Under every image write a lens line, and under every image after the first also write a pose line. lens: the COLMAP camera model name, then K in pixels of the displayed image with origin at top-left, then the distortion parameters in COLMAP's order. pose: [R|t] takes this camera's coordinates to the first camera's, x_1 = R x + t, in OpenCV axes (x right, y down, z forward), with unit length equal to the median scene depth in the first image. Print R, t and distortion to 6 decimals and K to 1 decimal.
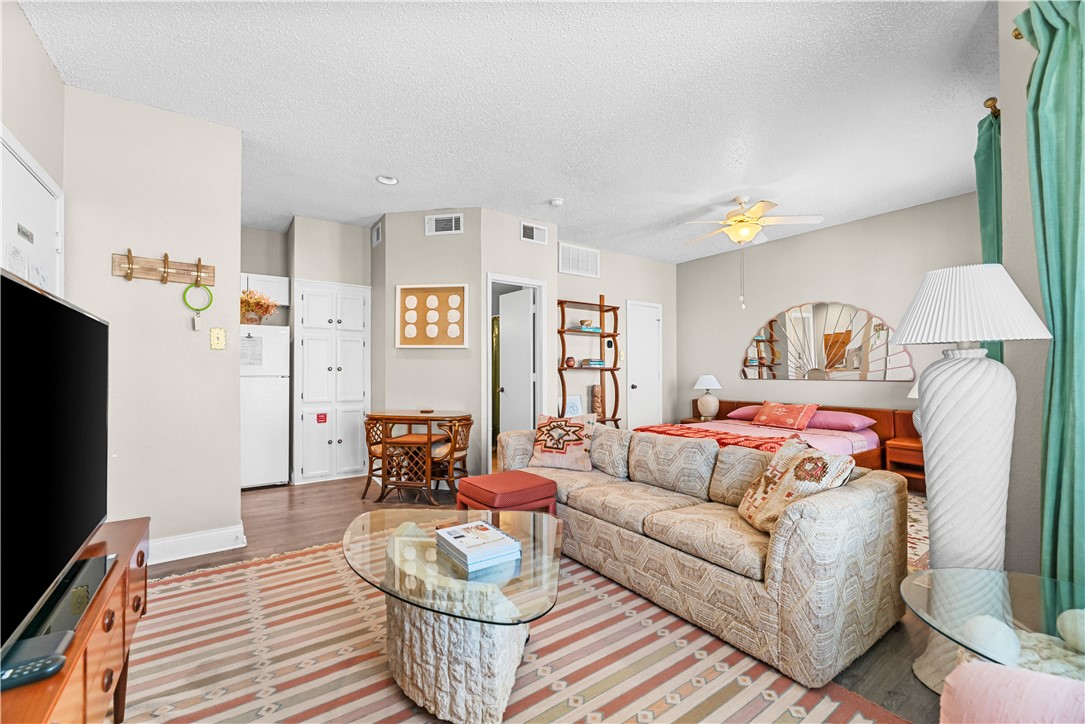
lens RADIAL K [[443.4, 0, 542.5], [0, 443.4, 362.0], [0, 0, 1]] dist [-0.001465, -0.000331]
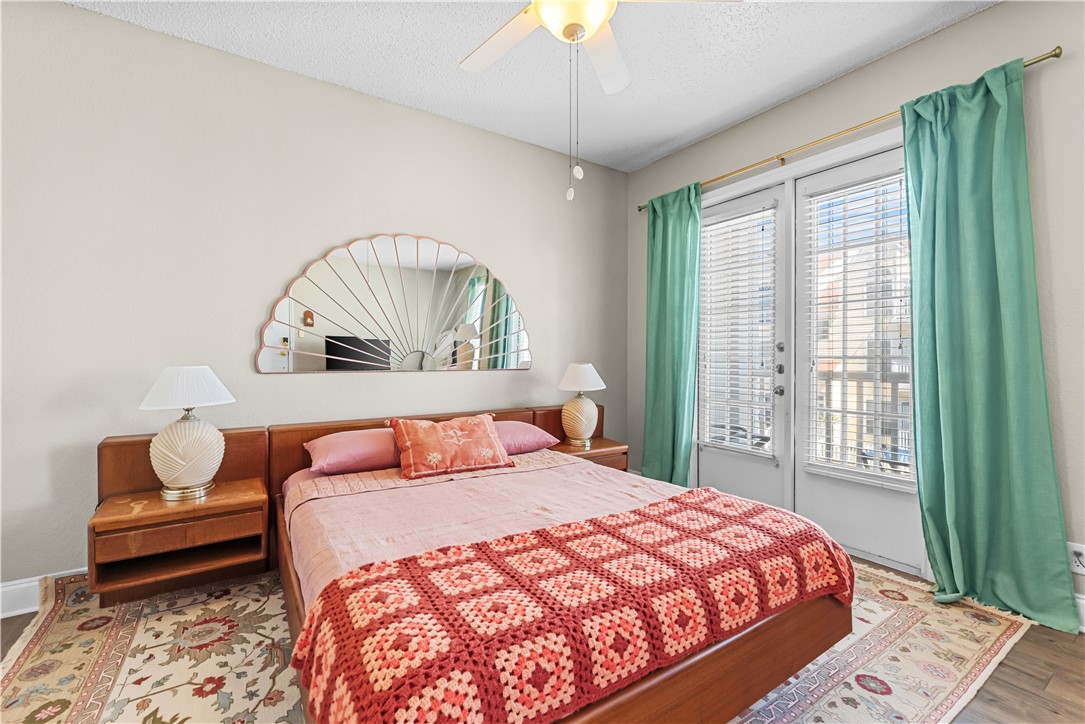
lens RADIAL K [[464.4, 0, 541.8], [0, 464.4, 358.6], [0, 0, 1]] dist [-0.000366, -0.000331]
pose [[0.031836, -0.000728, 0.999493, 0.034452], [-0.020247, 0.999794, 0.001373, 0.030269], [-0.999288, -0.020280, 0.031814, 1.264796]]
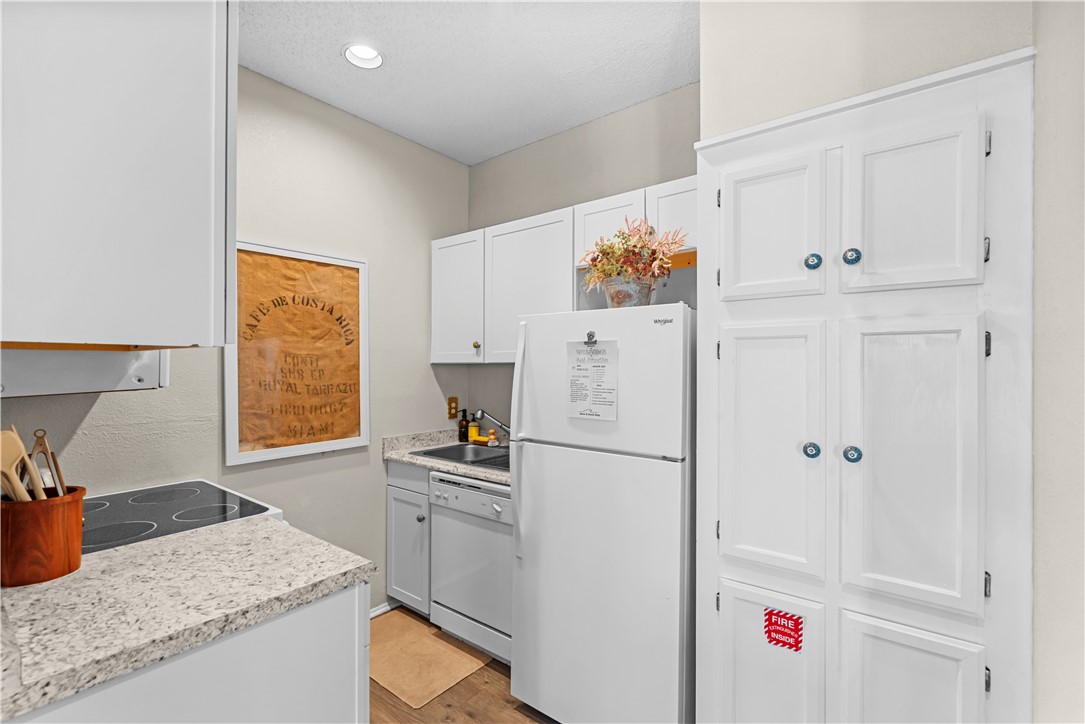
lens RADIAL K [[476.0, 0, 542.5], [0, 476.0, 362.0], [0, 0, 1]] dist [-0.000585, -0.000435]
pose [[0.285104, -0.002585, -0.958493, -0.363557], [0.017428, 0.999845, 0.002488, -0.053228], [0.958338, -0.017413, 0.285105, 1.077377]]
